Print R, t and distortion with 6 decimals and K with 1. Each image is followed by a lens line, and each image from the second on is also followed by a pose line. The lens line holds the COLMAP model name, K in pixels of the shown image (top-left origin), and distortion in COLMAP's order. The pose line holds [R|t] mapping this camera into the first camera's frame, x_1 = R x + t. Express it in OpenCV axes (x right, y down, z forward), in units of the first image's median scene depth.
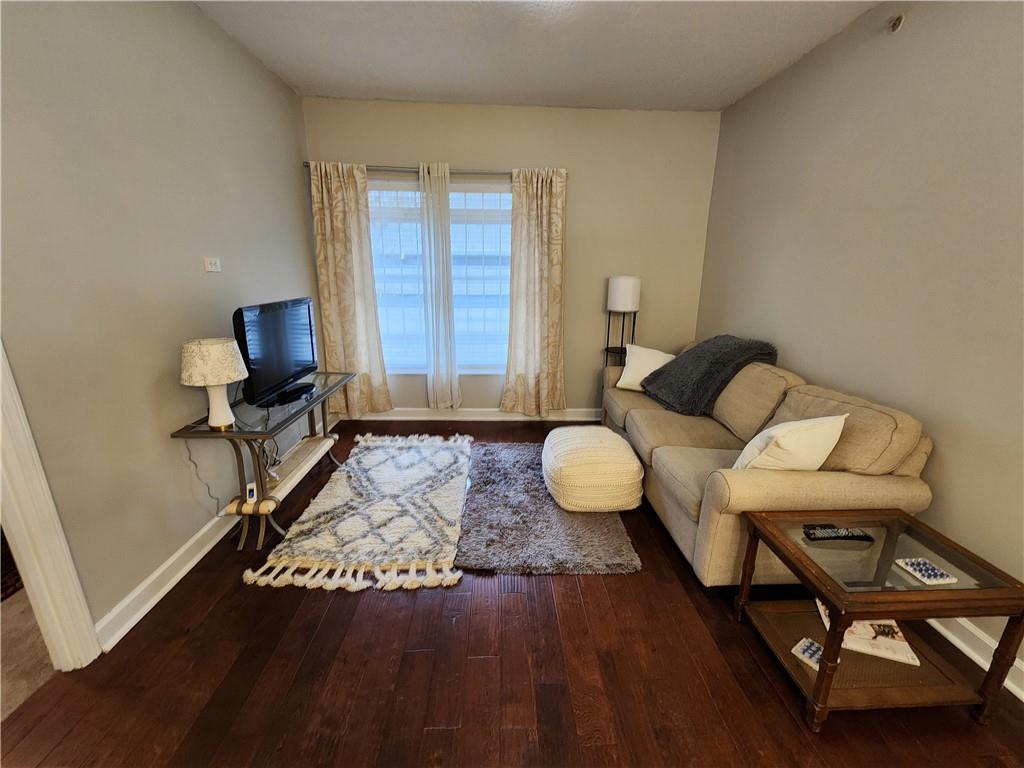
lens RADIAL K [[419.5, 0, 509.7], [0, 419.5, 375.4], [0, 0, 1]] dist [-0.001681, -0.000565]
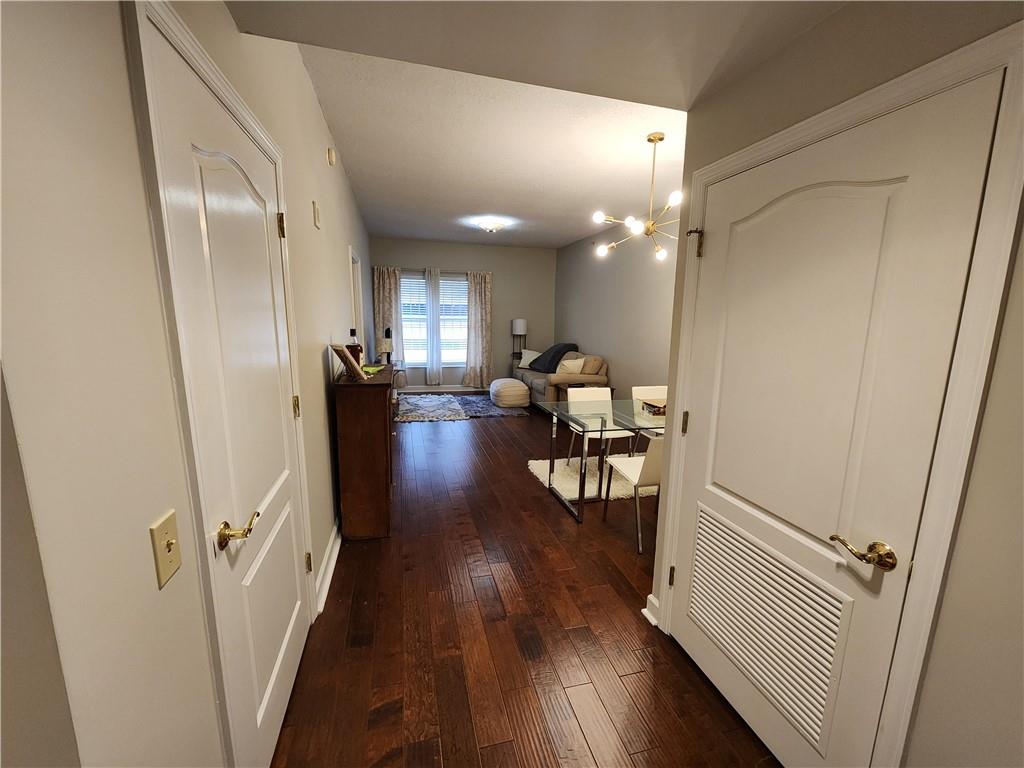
lens RADIAL K [[419.5, 0, 510.8], [0, 419.5, 388.4], [0, 0, 1]] dist [-0.001681, -0.000565]
pose [[0.973661, -0.036459, 0.225066, -0.282939], [0.053889, 0.995963, -0.071794, 0.288034], [-0.221540, 0.082032, 0.971695, -1.115723]]
